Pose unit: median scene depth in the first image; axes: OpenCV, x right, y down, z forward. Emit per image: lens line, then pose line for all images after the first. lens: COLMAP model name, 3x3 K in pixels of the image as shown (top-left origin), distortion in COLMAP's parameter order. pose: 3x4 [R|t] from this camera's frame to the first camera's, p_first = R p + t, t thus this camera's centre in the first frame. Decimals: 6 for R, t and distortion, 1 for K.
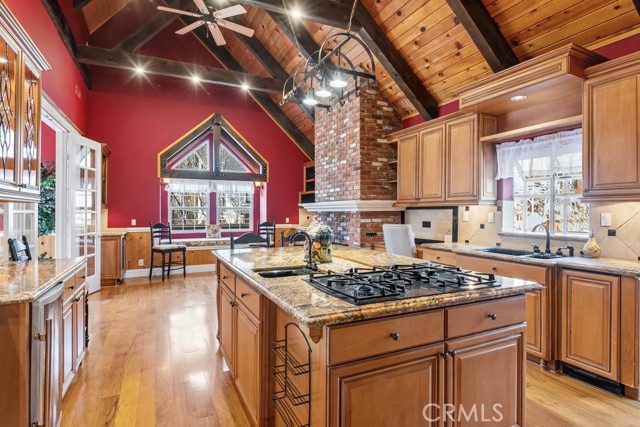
lens RADIAL K [[350.1, 0, 324.0], [0, 350.1, 214.7], [0, 0, 1]] dist [0.005215, 0.000218]
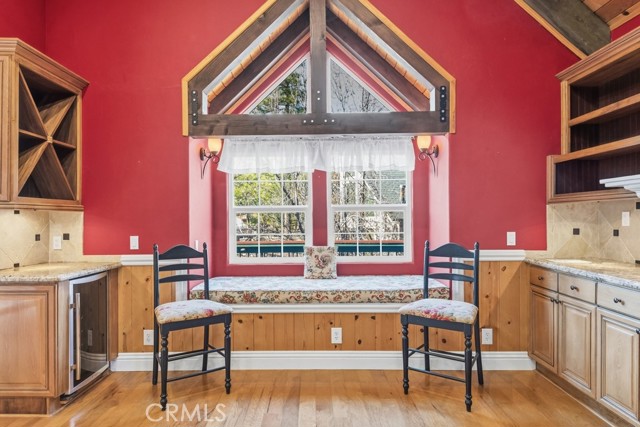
lens RADIAL K [[402.8, 0, 322.6], [0, 402.8, 218.9], [0, 0, 1]] dist [0.008836, 0.000022]
pose [[0.908748, -0.006142, -0.417300, -0.108644], [0.005840, 0.999981, -0.002002, -0.004142], [0.417304, -0.000617, 0.908767, 0.565869]]
